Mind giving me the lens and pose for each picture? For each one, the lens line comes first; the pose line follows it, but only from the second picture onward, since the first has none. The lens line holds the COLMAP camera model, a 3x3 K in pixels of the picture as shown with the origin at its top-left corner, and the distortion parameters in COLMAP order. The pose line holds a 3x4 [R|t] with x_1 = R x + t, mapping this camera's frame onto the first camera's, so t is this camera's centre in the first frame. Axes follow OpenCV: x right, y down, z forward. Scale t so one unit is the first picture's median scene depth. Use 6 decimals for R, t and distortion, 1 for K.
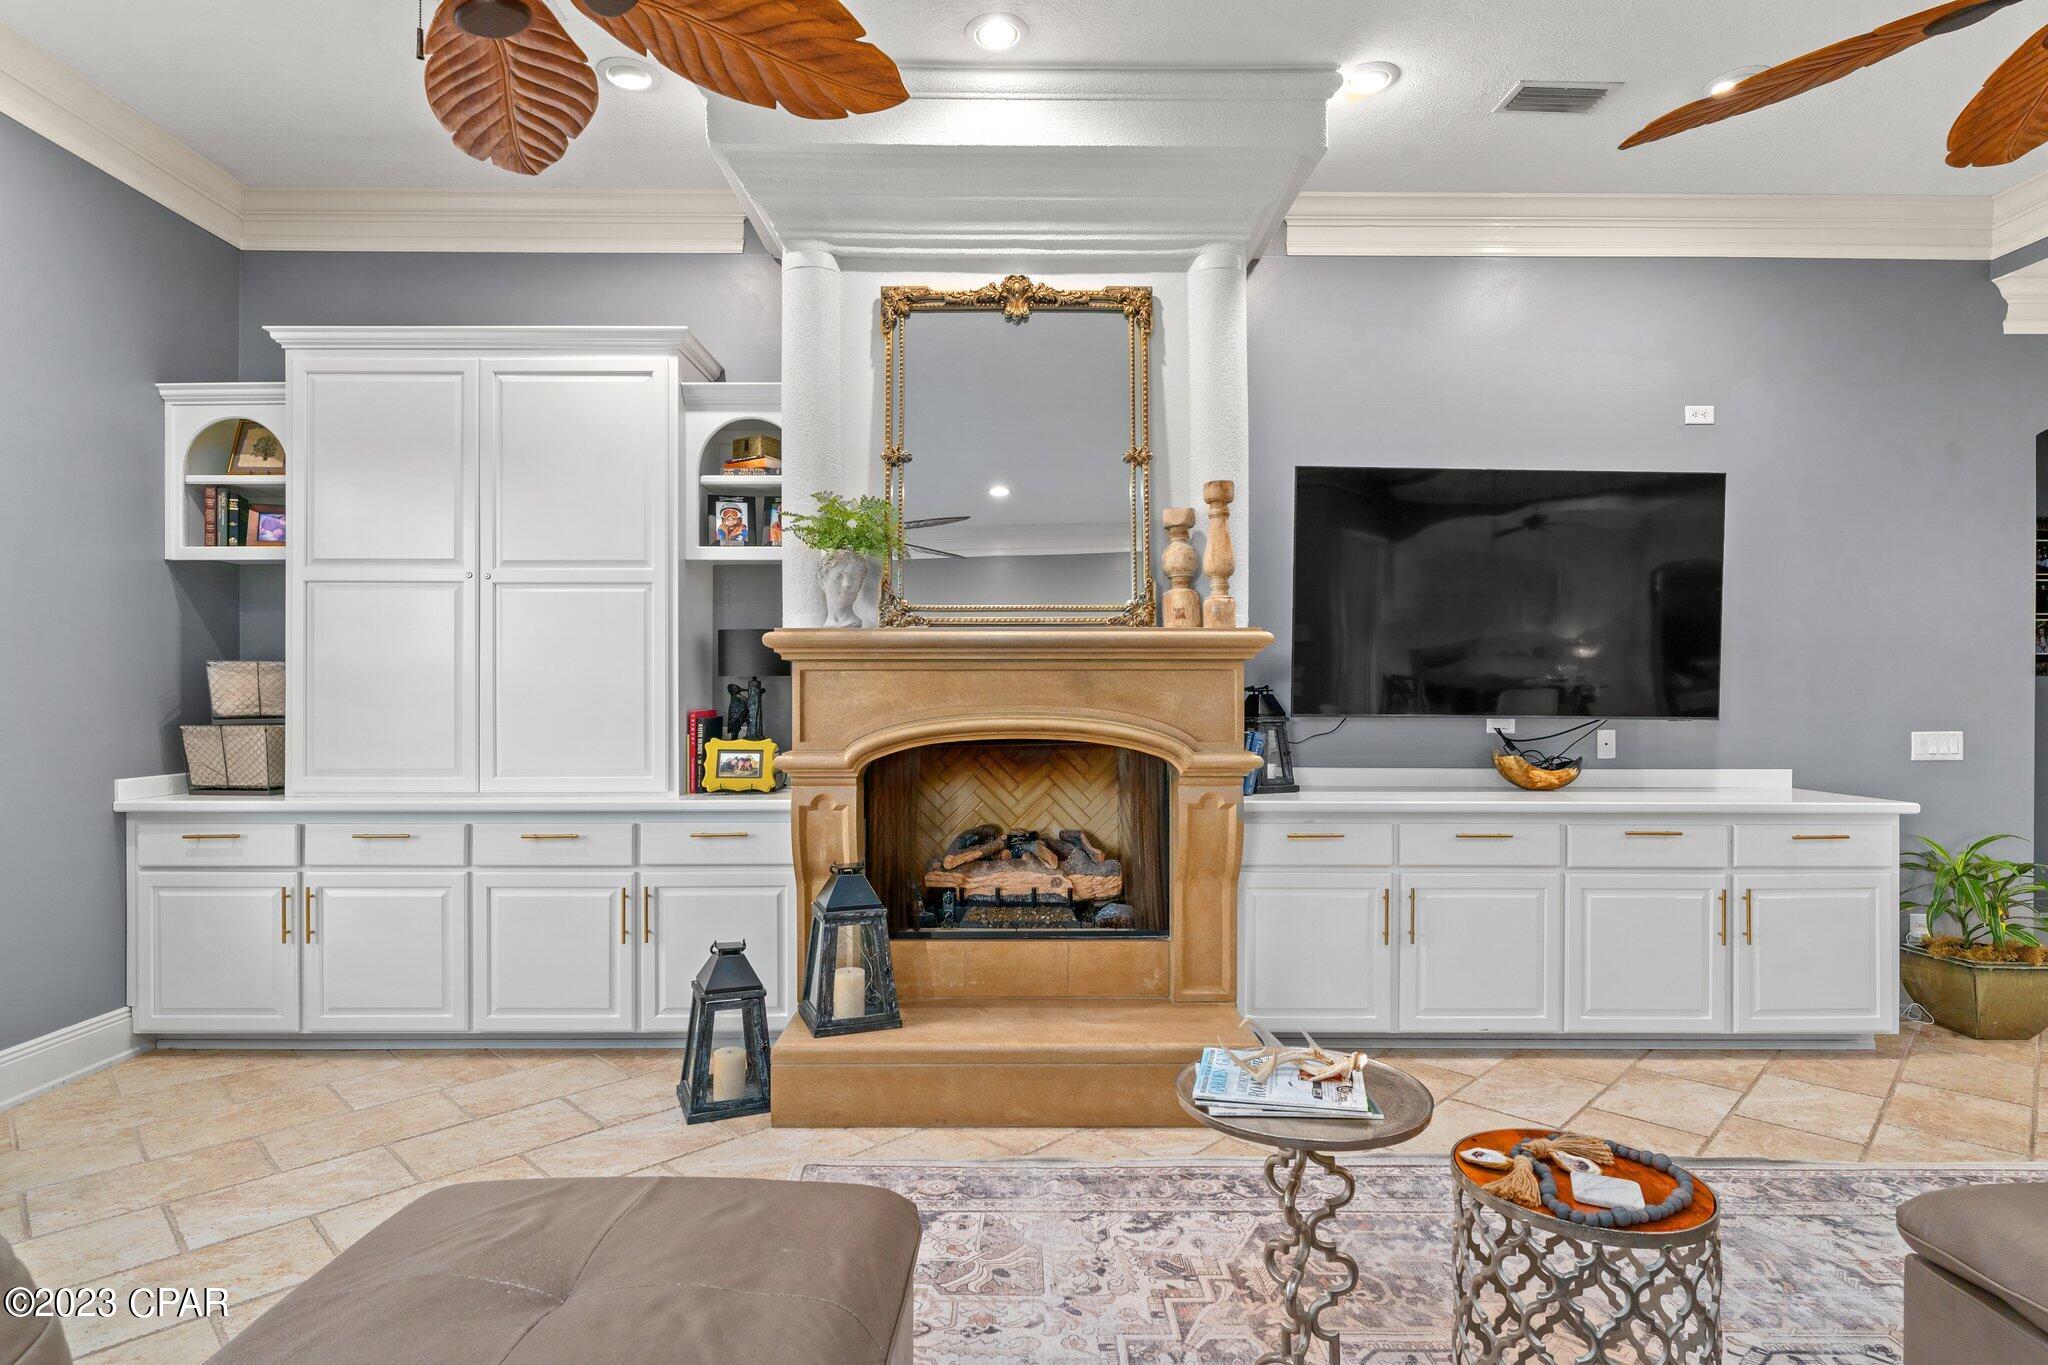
lens RADIAL K [[1056.3, 0, 1020.8], [0, 1056.3, 689.7], [0, 0, 1]] dist [-0.001651, -0.000313]
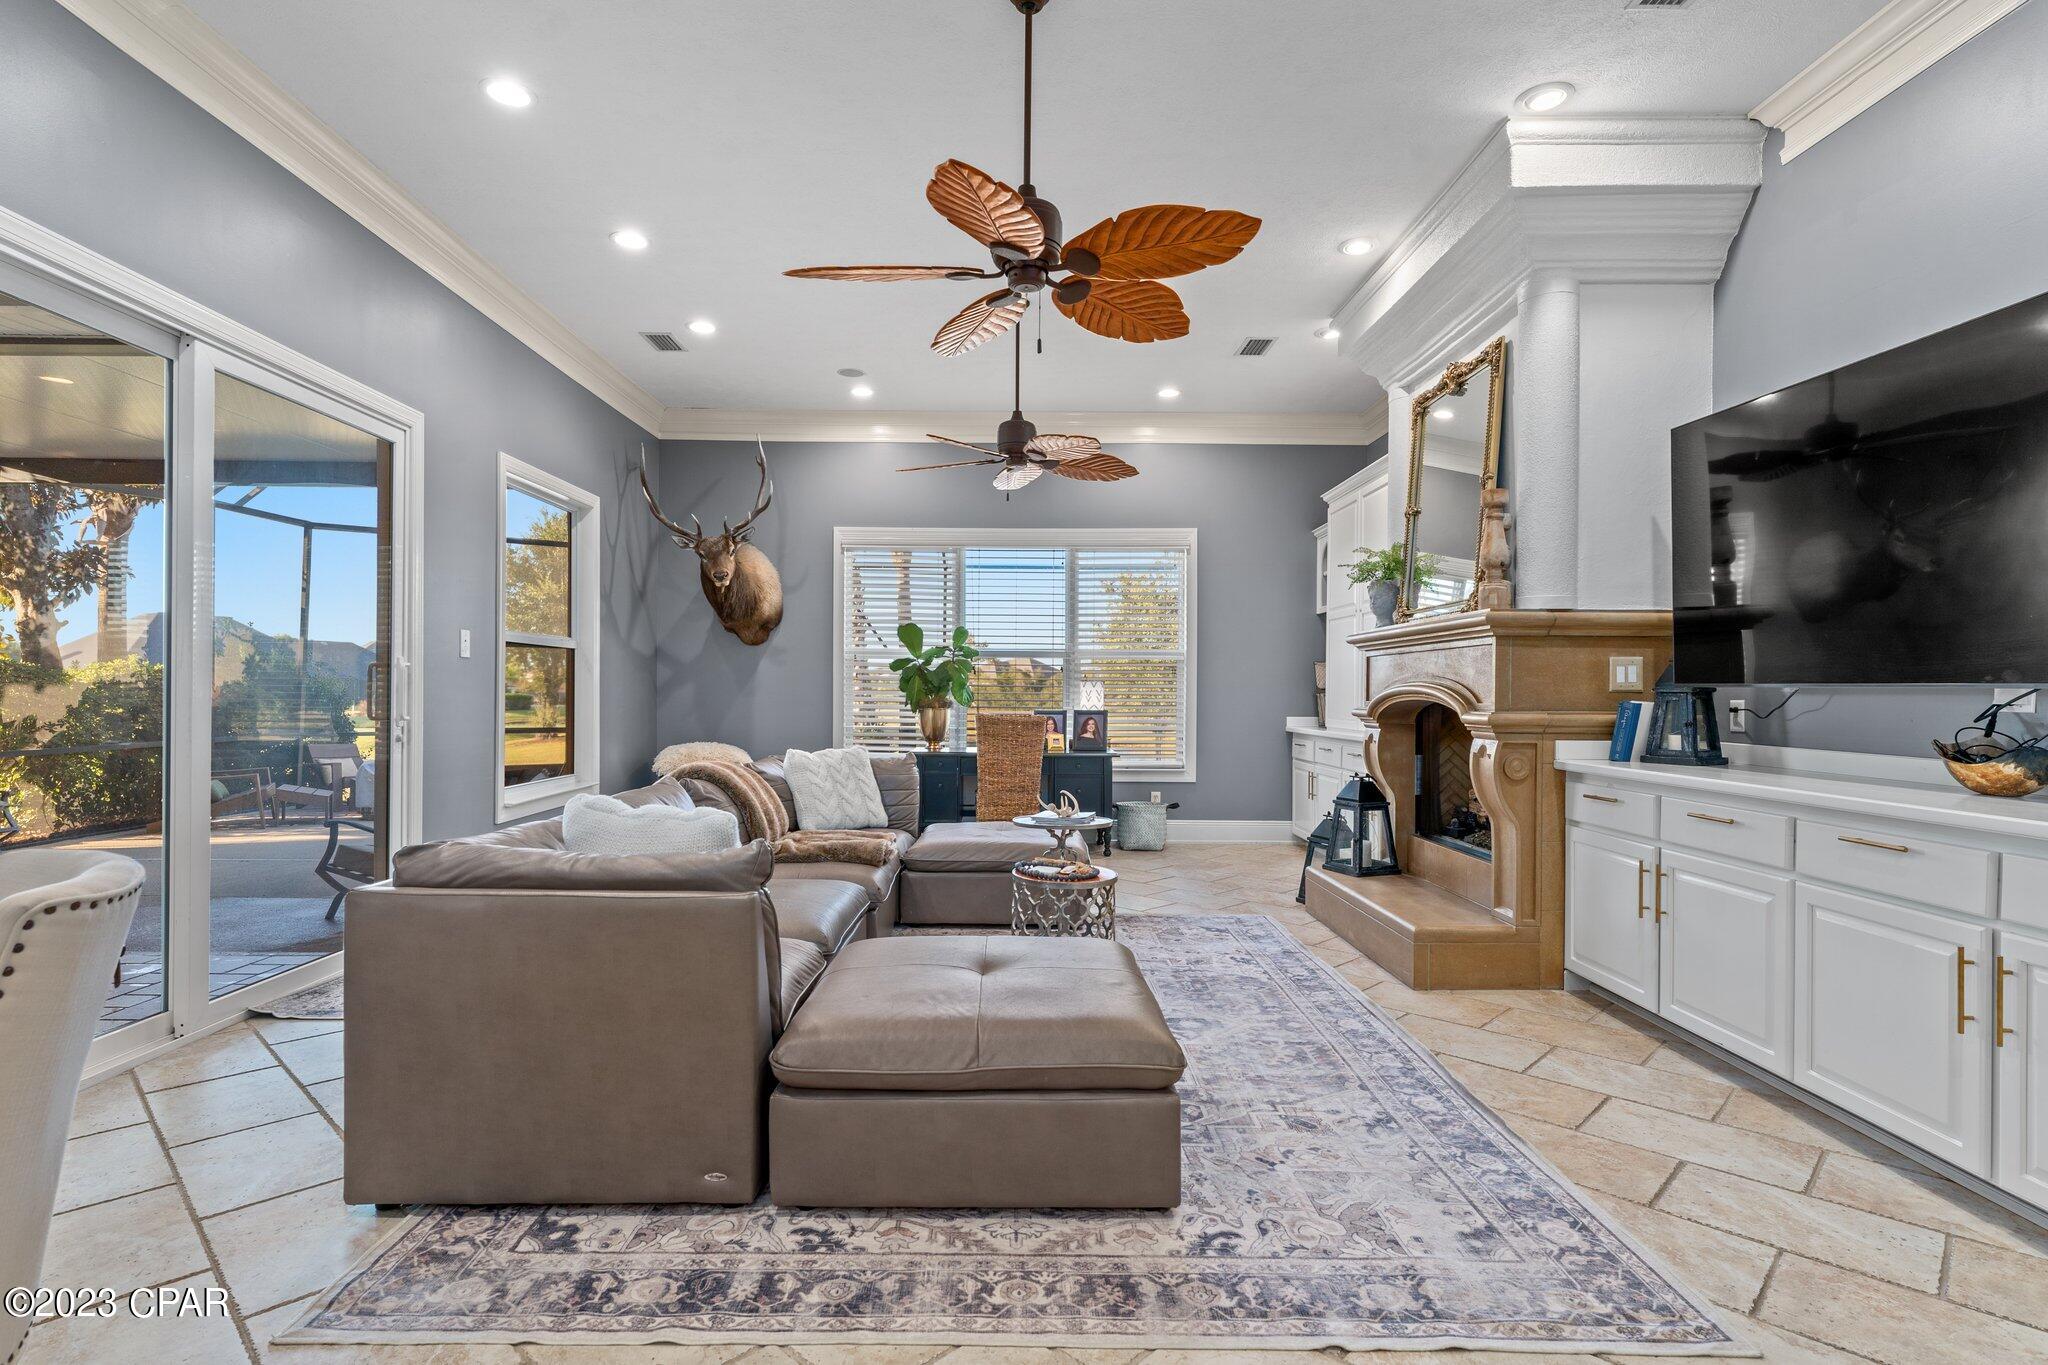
lens RADIAL K [[1031.9, 0, 1023.0], [0, 1031.9, 700.9], [0, 0, 1]] dist [0.001428, 0.000012]
pose [[0.010364, 0.008565, -0.999910, 1.282504], [-0.002479, 0.999960, 0.008540, 0.034112], [0.999943, 0.002390, 0.010385, 0.416785]]
